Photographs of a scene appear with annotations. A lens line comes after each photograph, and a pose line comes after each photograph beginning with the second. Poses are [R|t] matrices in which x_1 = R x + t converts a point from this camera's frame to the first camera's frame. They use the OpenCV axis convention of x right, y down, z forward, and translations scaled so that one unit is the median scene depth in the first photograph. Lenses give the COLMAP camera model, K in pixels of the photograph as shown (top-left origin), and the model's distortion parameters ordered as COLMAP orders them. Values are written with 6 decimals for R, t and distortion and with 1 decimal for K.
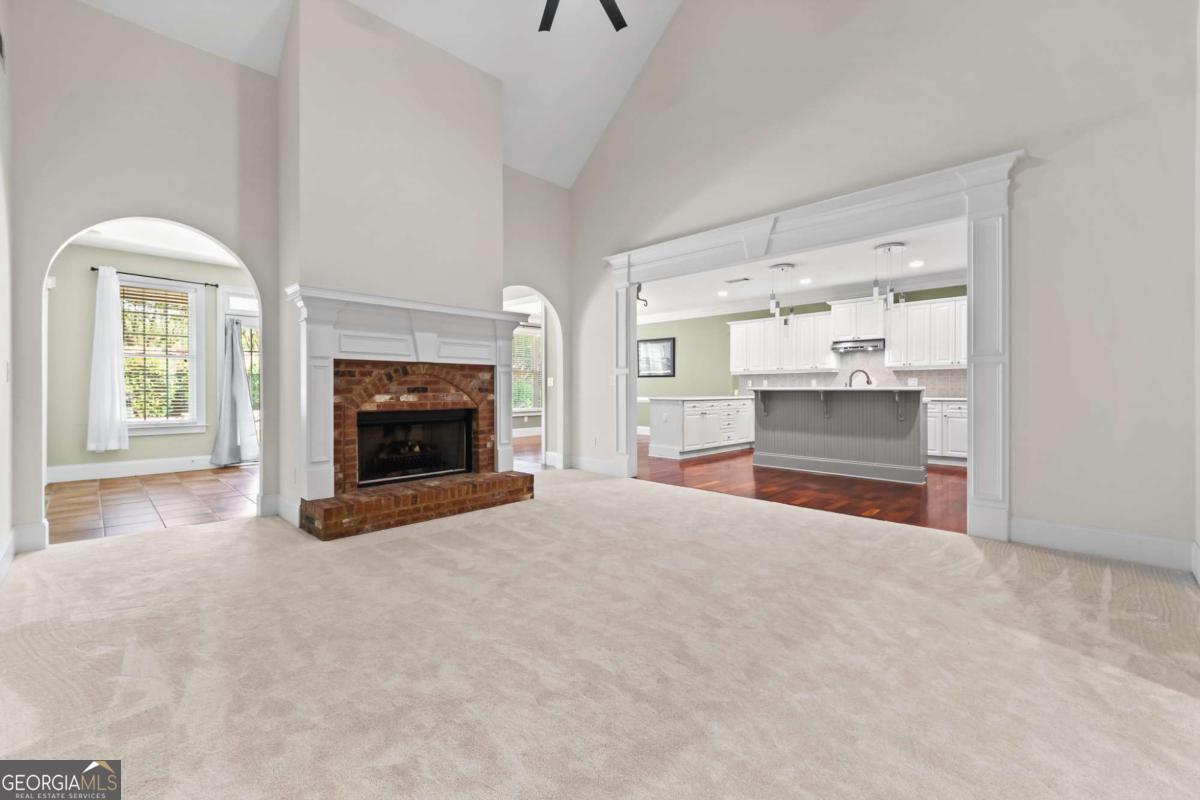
lens RADIAL K [[502.1, 0, 611.0], [0, 502.1, 389.0], [0, 0, 1]] dist [0.028647, -0.000025]
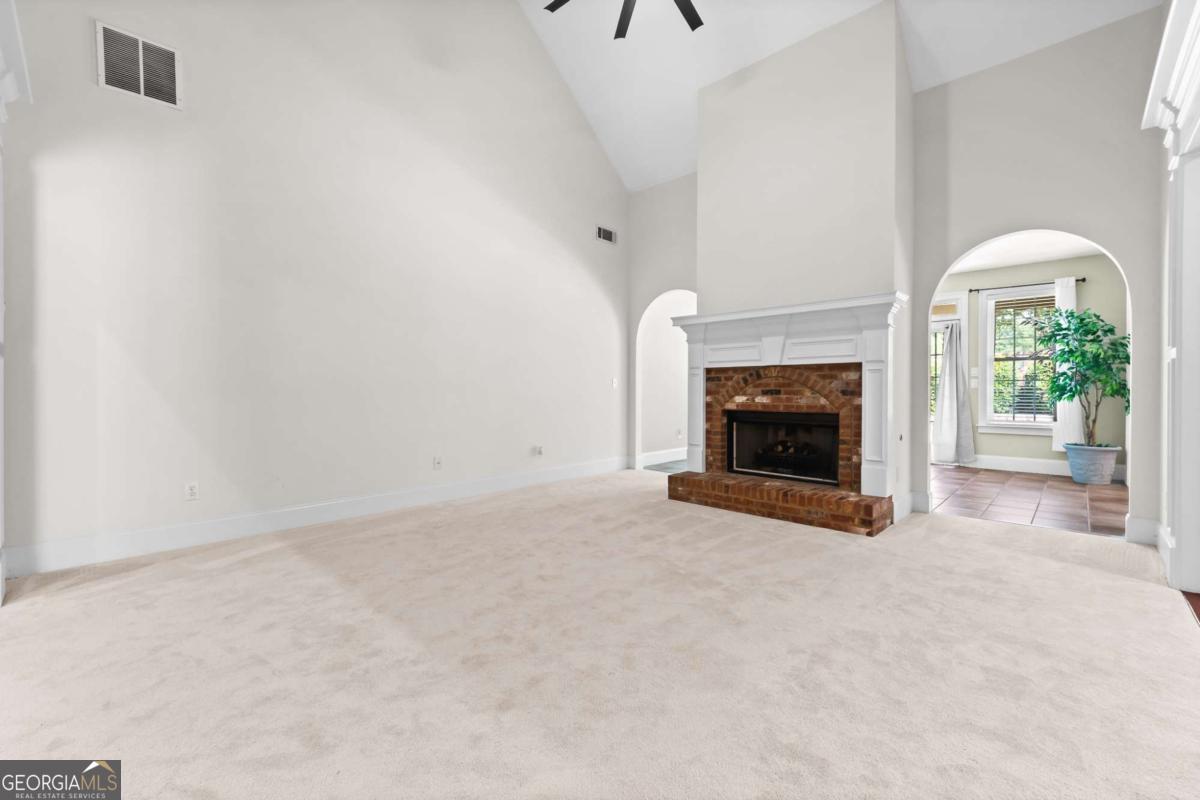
lens RADIAL K [[502.1, 0, 611.0], [0, 502.1, 389.0], [0, 0, 1]] dist [0.028647, -0.000025]
pose [[-0.009855, -0.003833, -0.999944, 0.682478], [-0.002295, 0.999990, -0.003811, 0.000134], [0.999949, 0.002257, -0.009864, 0.691028]]
